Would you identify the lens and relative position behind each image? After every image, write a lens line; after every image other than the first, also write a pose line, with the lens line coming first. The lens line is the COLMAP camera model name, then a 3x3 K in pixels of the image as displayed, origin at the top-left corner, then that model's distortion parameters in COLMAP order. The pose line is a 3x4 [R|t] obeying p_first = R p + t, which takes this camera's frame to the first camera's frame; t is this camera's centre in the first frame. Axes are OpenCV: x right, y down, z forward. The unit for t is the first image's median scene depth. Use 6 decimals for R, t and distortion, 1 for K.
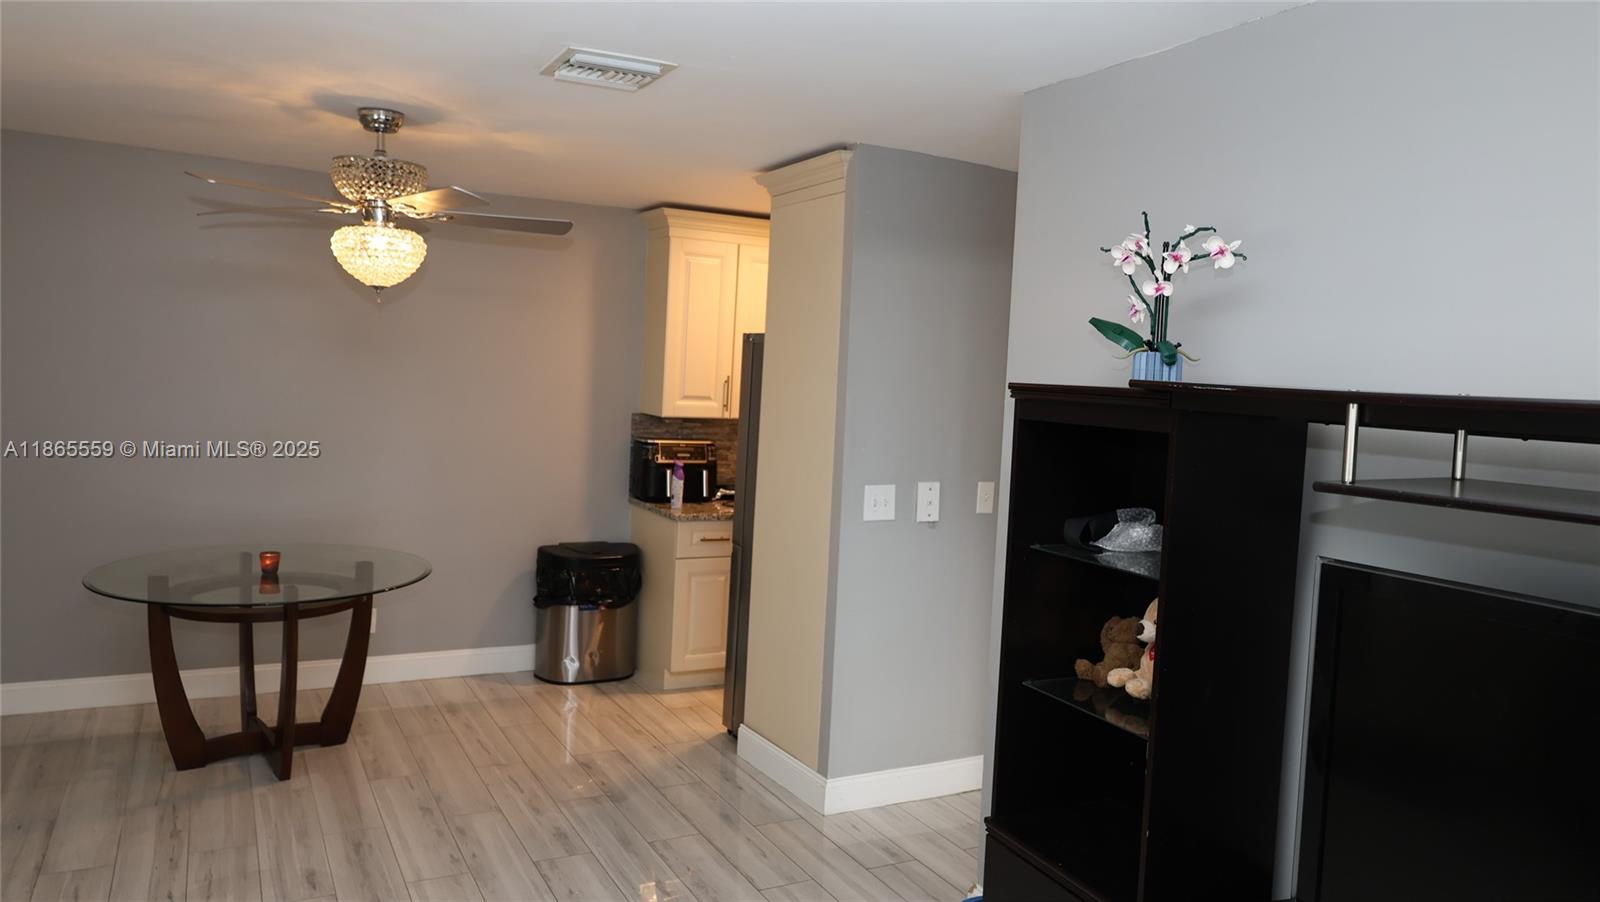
lens RADIAL K [[1115.7, 0, 798.5], [0, 1115.7, 450.5], [0, 0, 1]] dist [-0.003984, 0.002569]
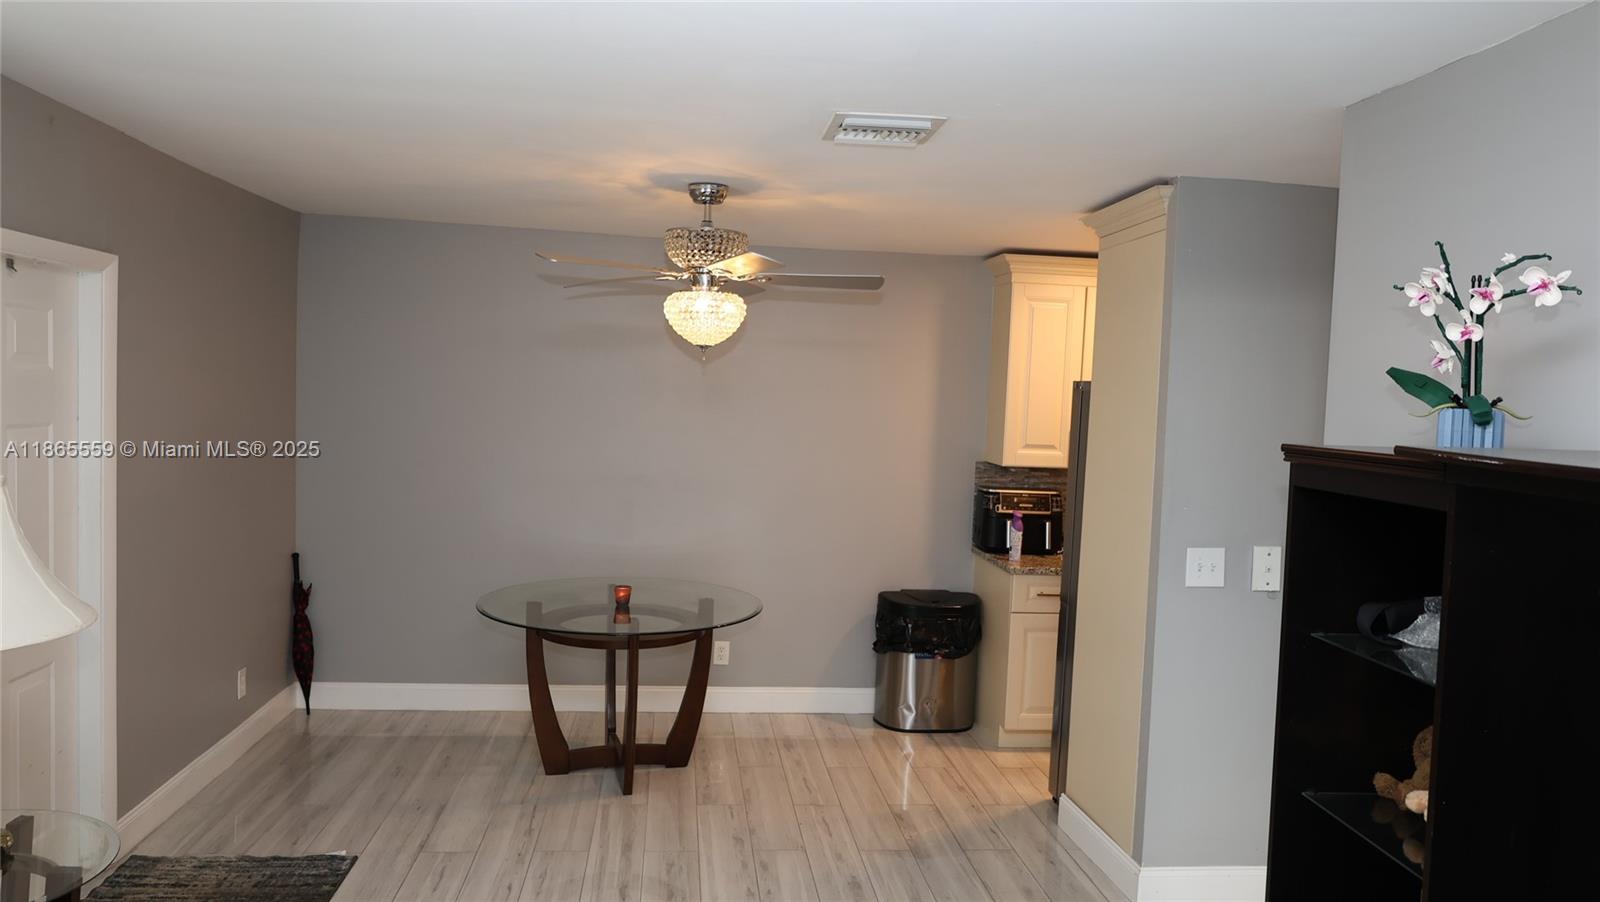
lens RADIAL K [[1115.7, 0, 798.5], [0, 1115.7, 450.5], [0, 0, 1]] dist [-0.003984, 0.002569]
pose [[0.926828, 0.008351, -0.375393, 0.104784], [-0.021355, 0.999307, -0.030494, -0.013293], [0.374878, 0.036279, 0.926364, 0.032935]]
